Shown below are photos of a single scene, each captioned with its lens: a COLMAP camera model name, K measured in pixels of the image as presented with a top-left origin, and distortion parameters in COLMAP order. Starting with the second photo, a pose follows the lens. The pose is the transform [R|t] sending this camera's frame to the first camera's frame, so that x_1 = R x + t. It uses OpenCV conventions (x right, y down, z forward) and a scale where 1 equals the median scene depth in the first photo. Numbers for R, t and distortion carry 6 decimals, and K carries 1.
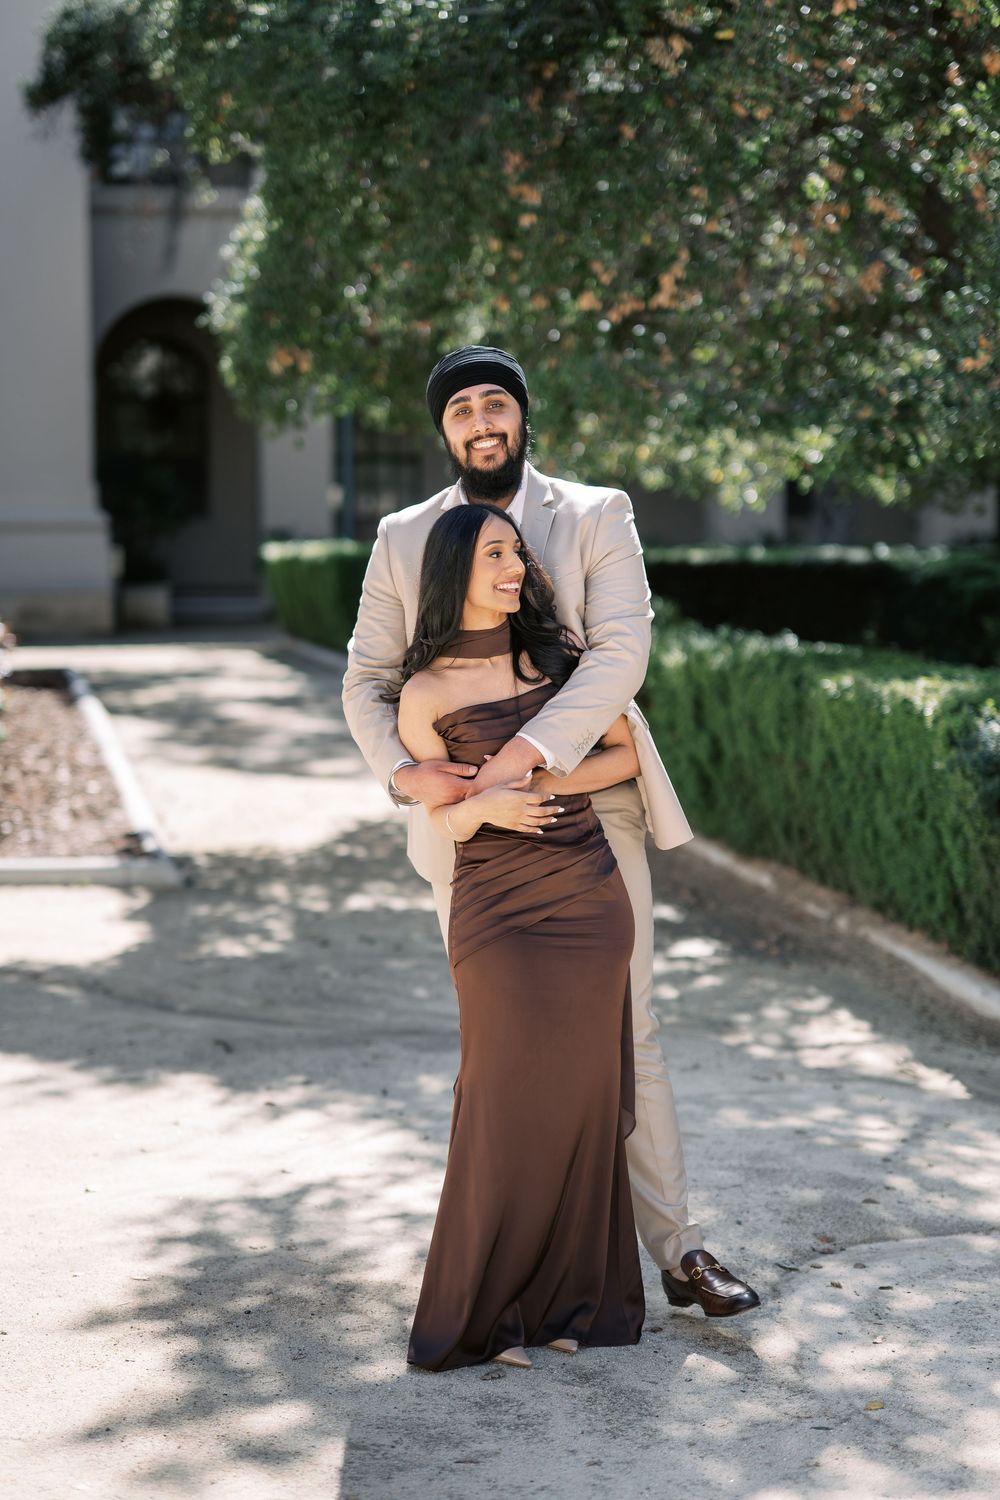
lens RADIAL K [[2485.9, 0, 500.0], [0, 2485.9, 750.0], [0, 0, 1]] dist [0.018564, -0.018606]
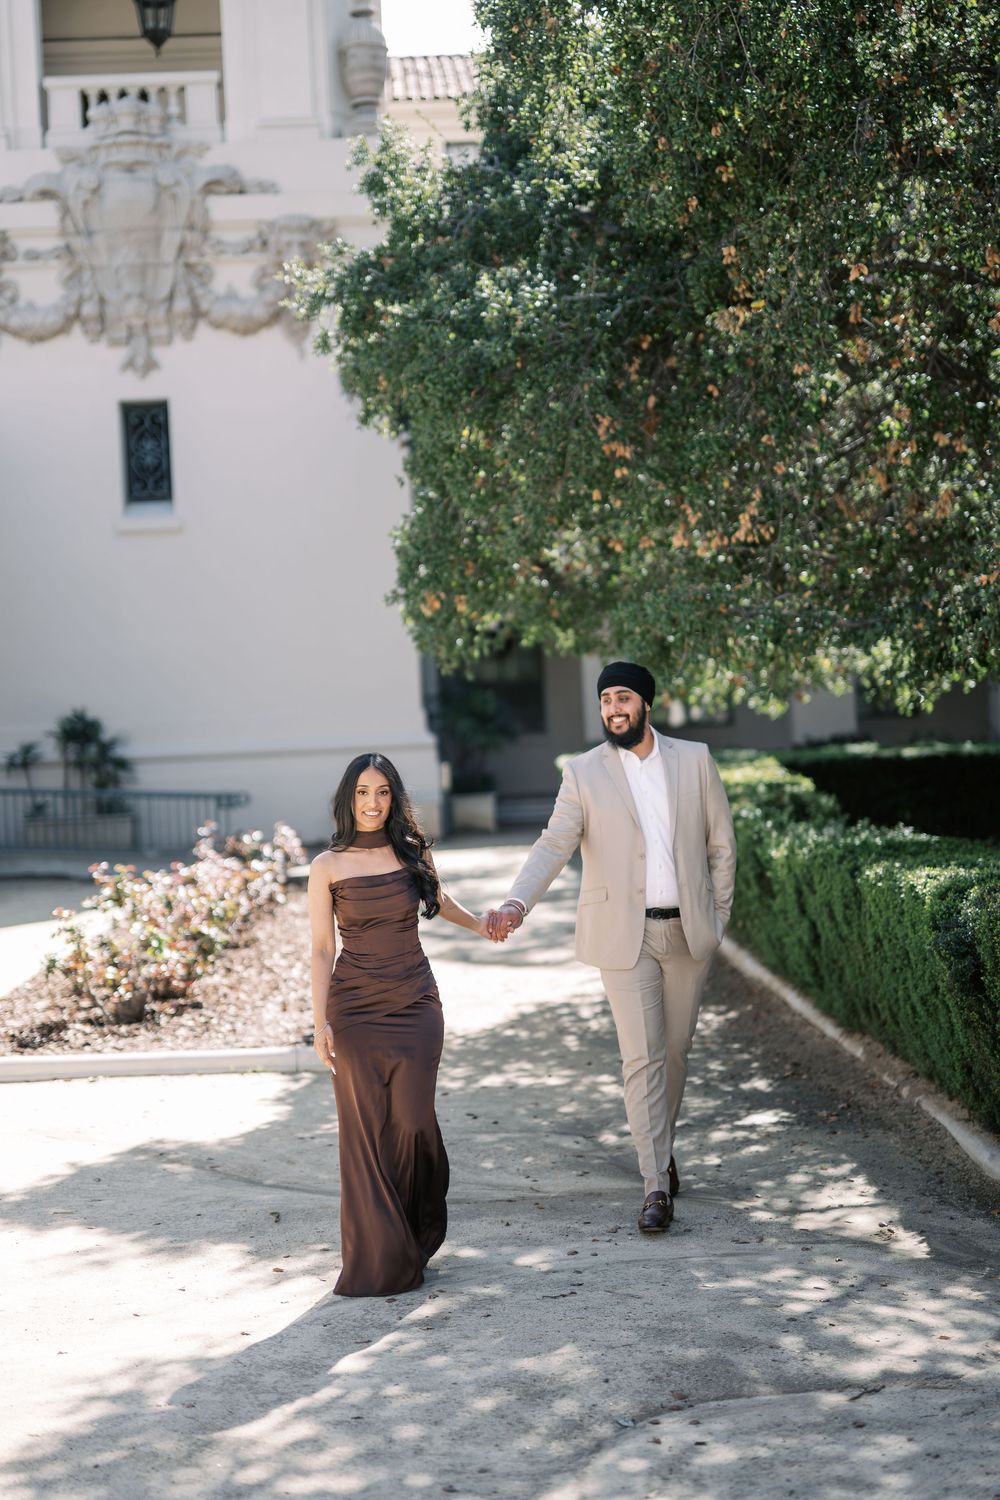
lens RADIAL K [[2207.6, 0, 500.0], [0, 2207.6, 750.0], [0, 0, 1]] dist [0.058602, -0.097050]
pose [[0.987523, -0.044468, -0.151063, 0.122531], [0.031877, 0.995890, -0.084770, -0.003188], [0.154212, 0.078897, 0.984883, 0.005187]]
